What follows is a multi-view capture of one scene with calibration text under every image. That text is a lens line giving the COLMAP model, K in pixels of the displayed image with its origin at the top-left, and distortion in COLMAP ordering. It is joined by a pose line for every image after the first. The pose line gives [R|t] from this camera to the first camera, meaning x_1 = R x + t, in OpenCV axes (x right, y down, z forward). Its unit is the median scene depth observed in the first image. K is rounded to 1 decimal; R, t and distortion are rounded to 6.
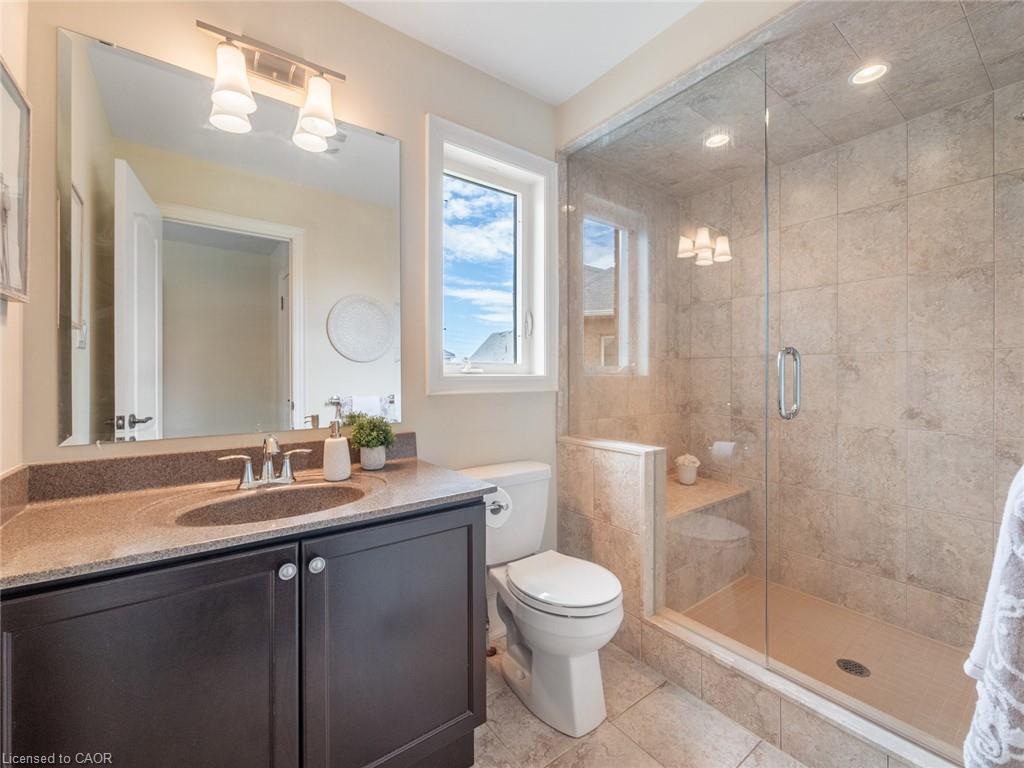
lens RADIAL K [[432.7, 0, 512.2], [0, 432.7, 380.2], [0, 0, 1]] dist [-0.004589, 0.000105]
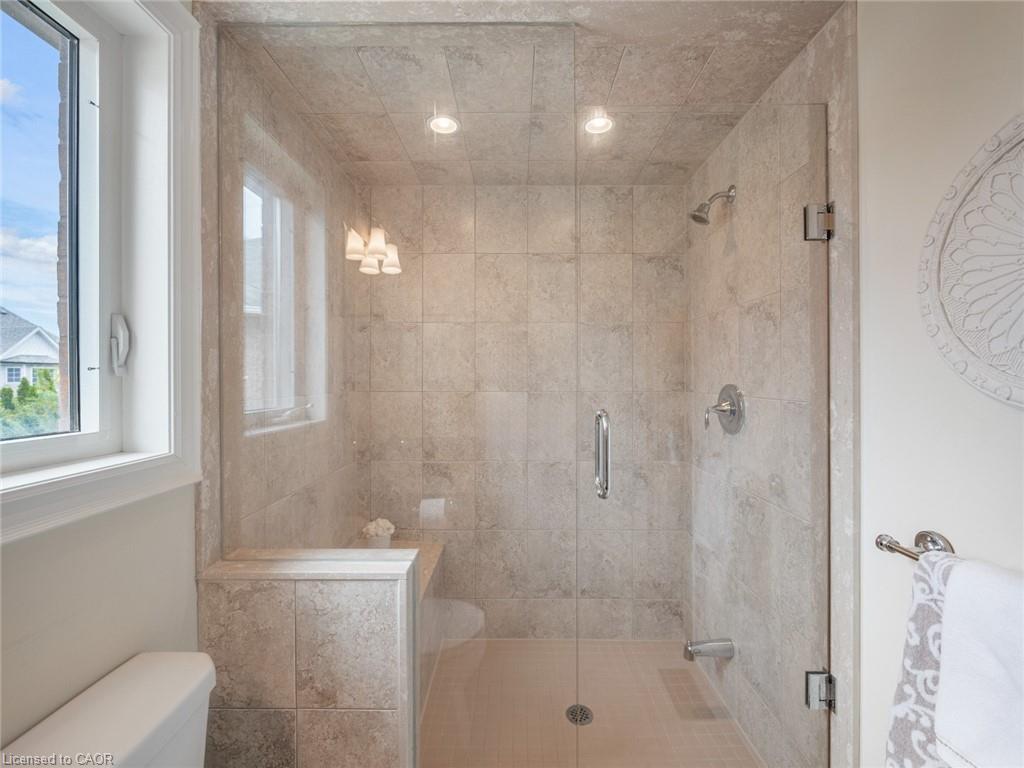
lens RADIAL K [[432.7, 0, 512.2], [0, 432.7, 380.2], [0, 0, 1]] dist [-0.004589, 0.000105]
pose [[0.601828, -0.006414, 0.798600, -0.075147], [0.009805, 0.999952, 0.000642, -0.087013], [-0.798566, 0.007444, 0.601861, 0.410979]]
